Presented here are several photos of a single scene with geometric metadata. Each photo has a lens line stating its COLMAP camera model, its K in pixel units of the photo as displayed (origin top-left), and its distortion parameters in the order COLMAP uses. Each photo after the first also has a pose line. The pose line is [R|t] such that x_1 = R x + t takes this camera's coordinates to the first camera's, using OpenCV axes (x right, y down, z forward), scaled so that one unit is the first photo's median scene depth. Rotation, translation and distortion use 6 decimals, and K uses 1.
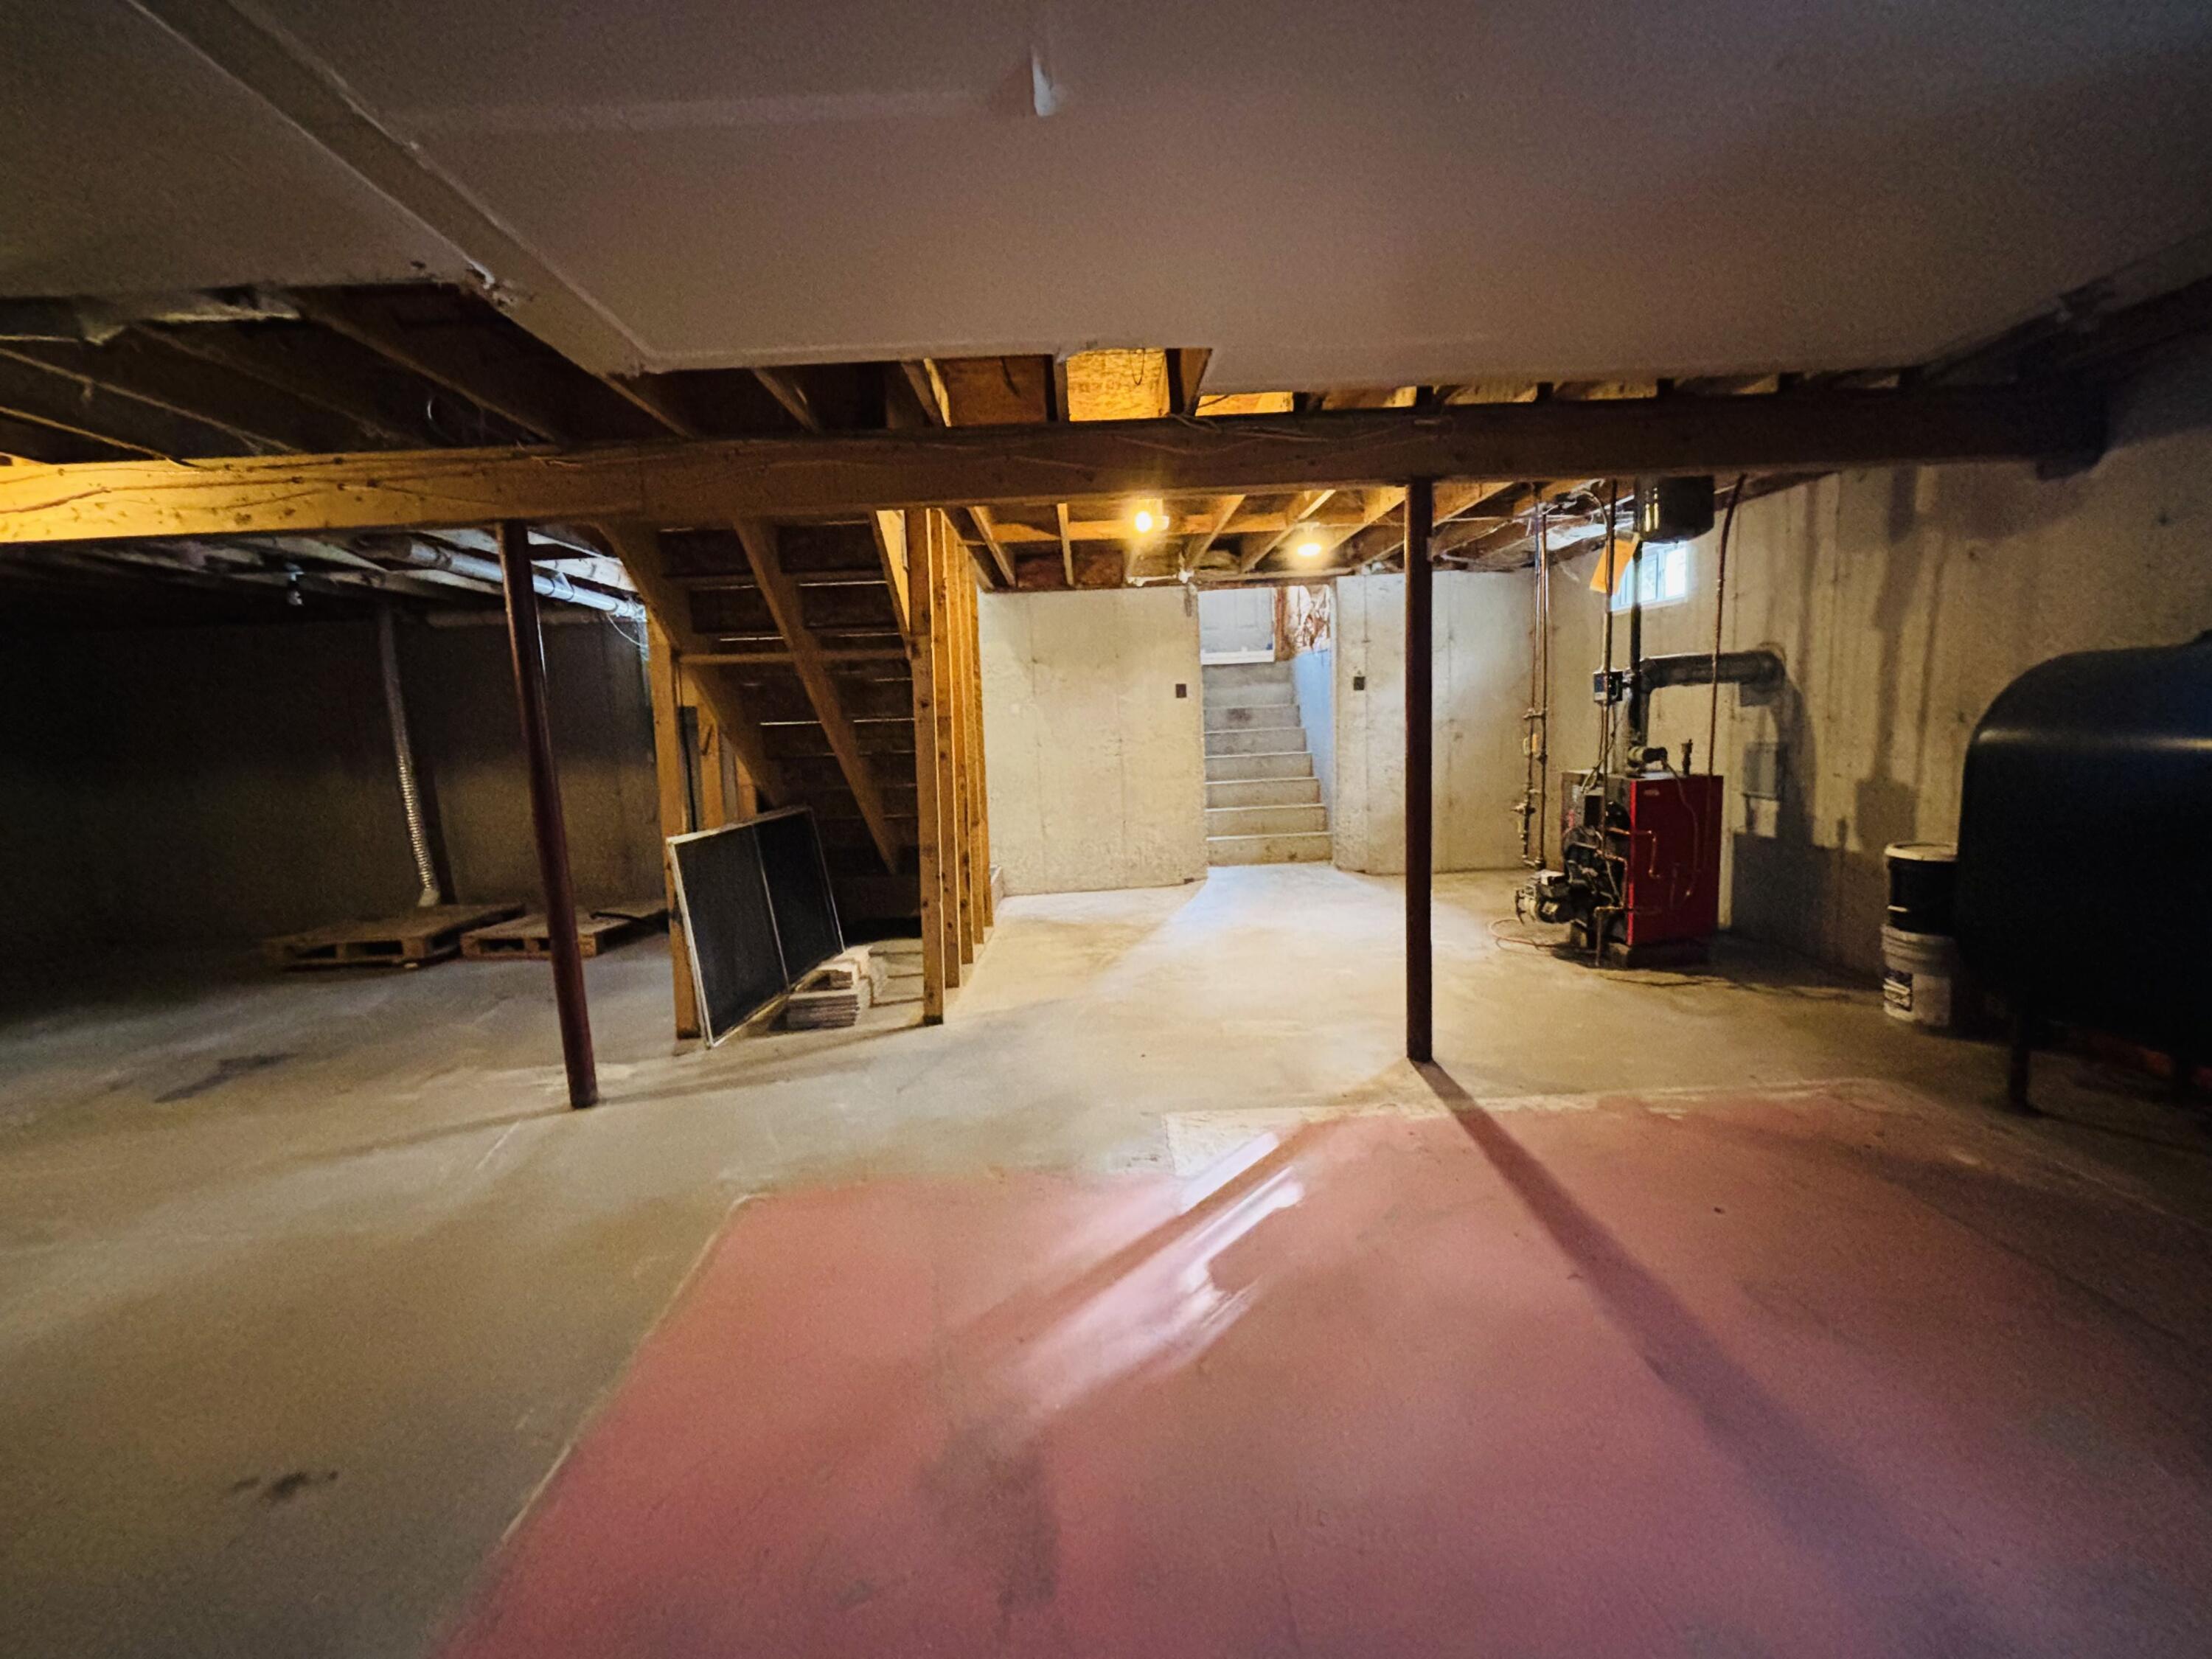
lens RADIAL K [[895.6, 0, 1107.1], [0, 895.6, 834.3], [0, 0, 1]] dist [-0.003779, 0.000778]
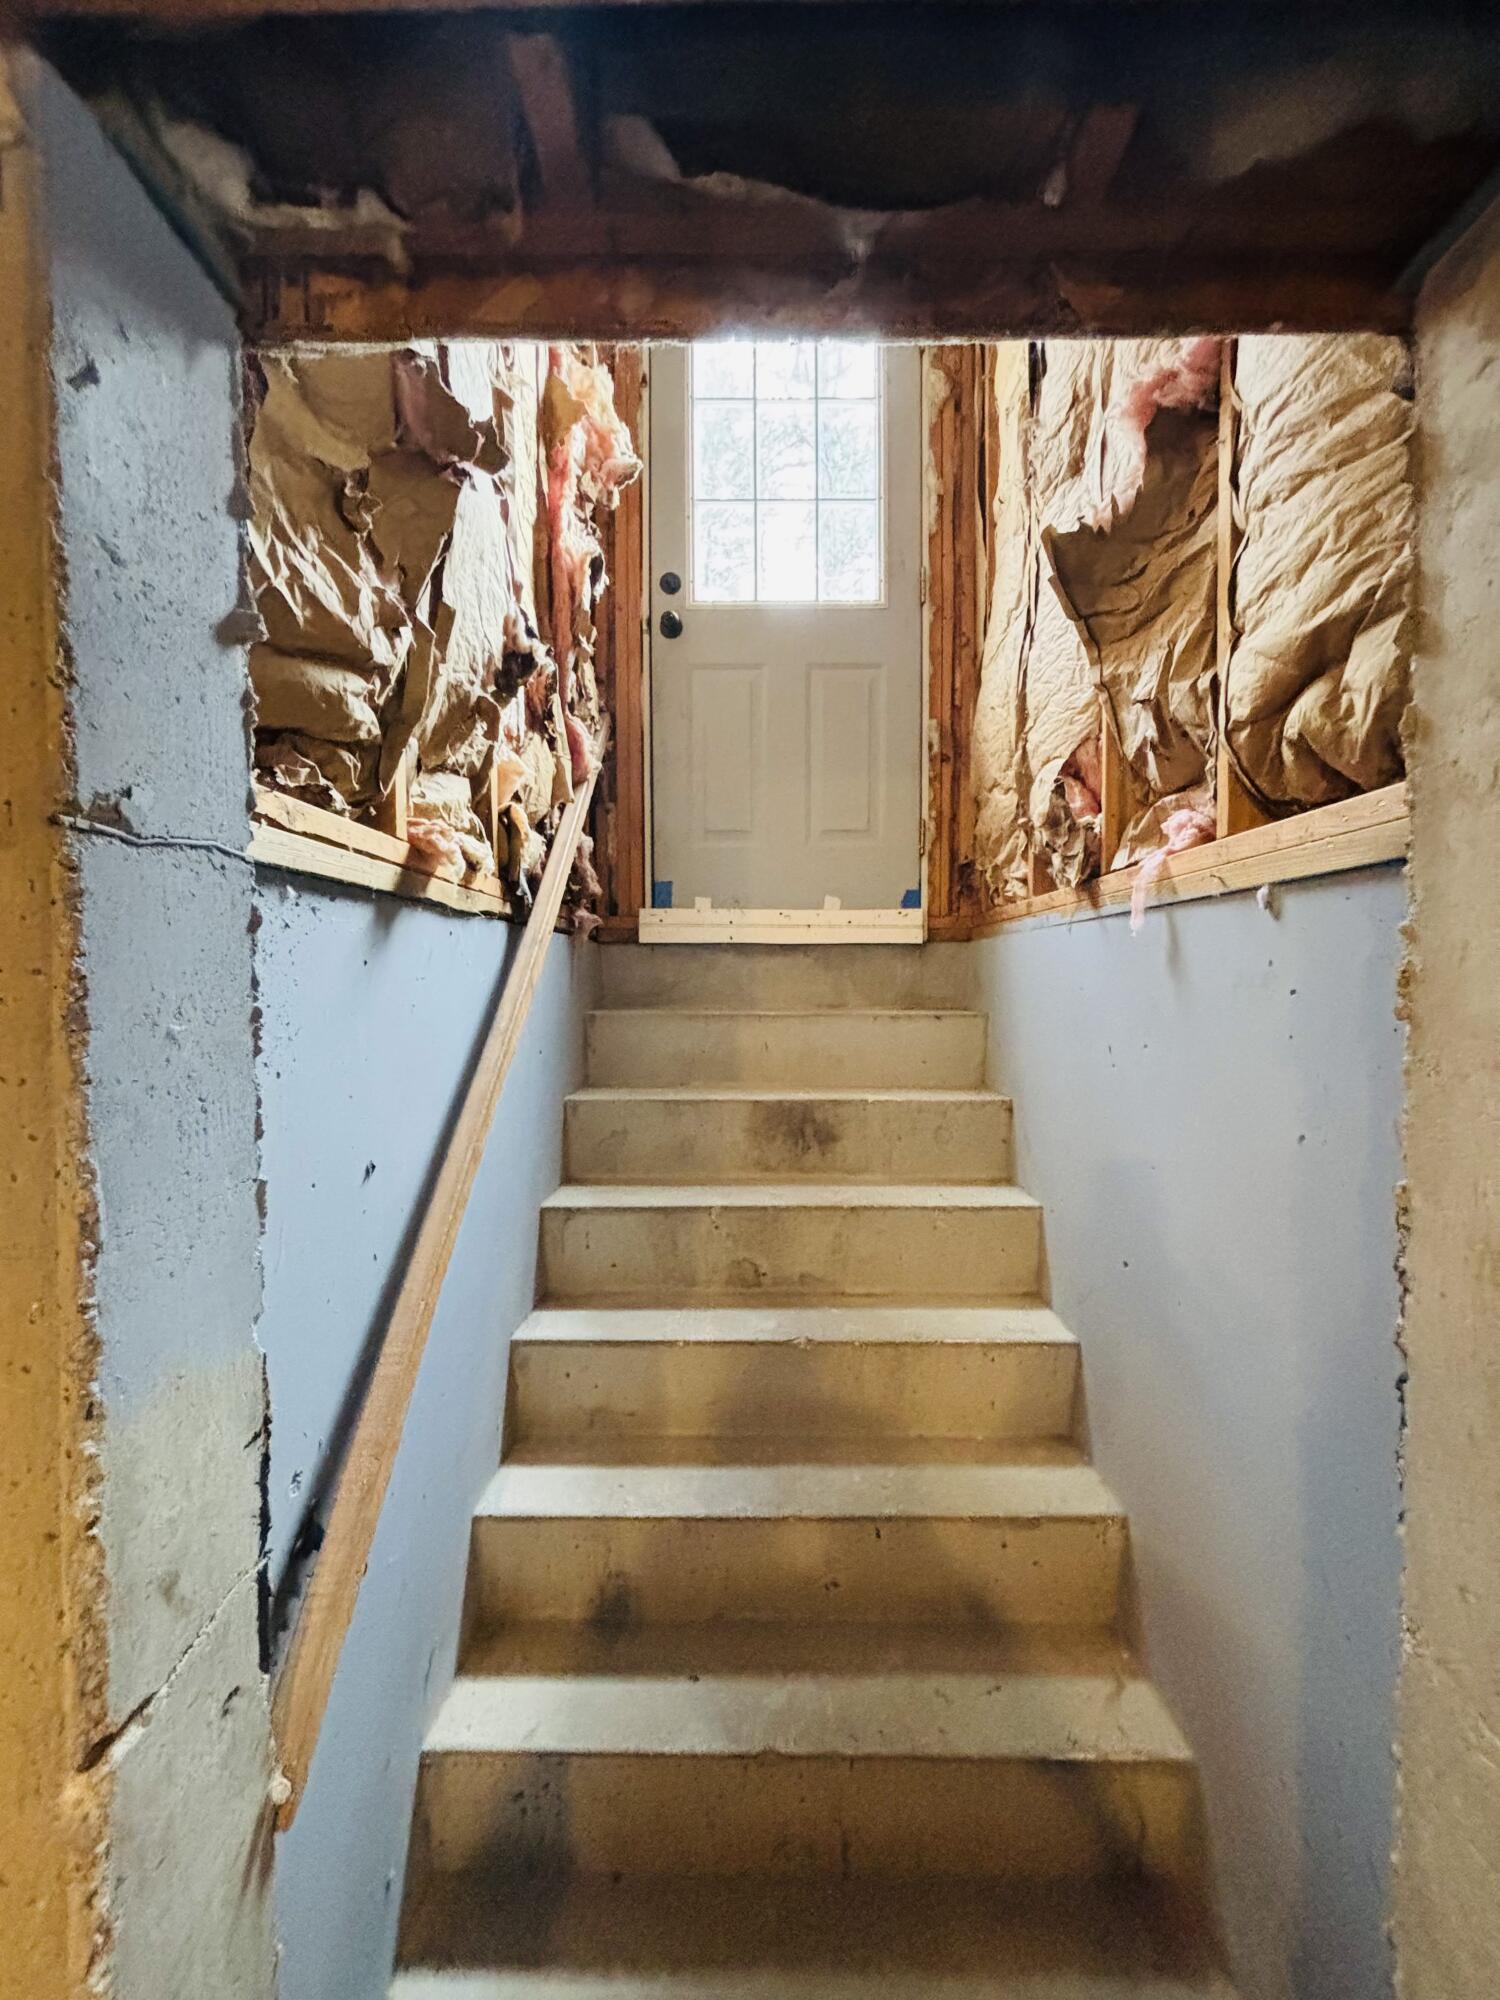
lens RADIAL K [[809.8, 0, 750.3], [0, 809.8, 995.9], [0, 0, 1]] dist [-0.003779, 0.000778]
pose [[0.998632, 0.043767, -0.028607, 0.132974], [-0.046545, 0.993379, -0.105028, -0.140841], [0.023821, 0.106216, 0.994058, 0.710283]]
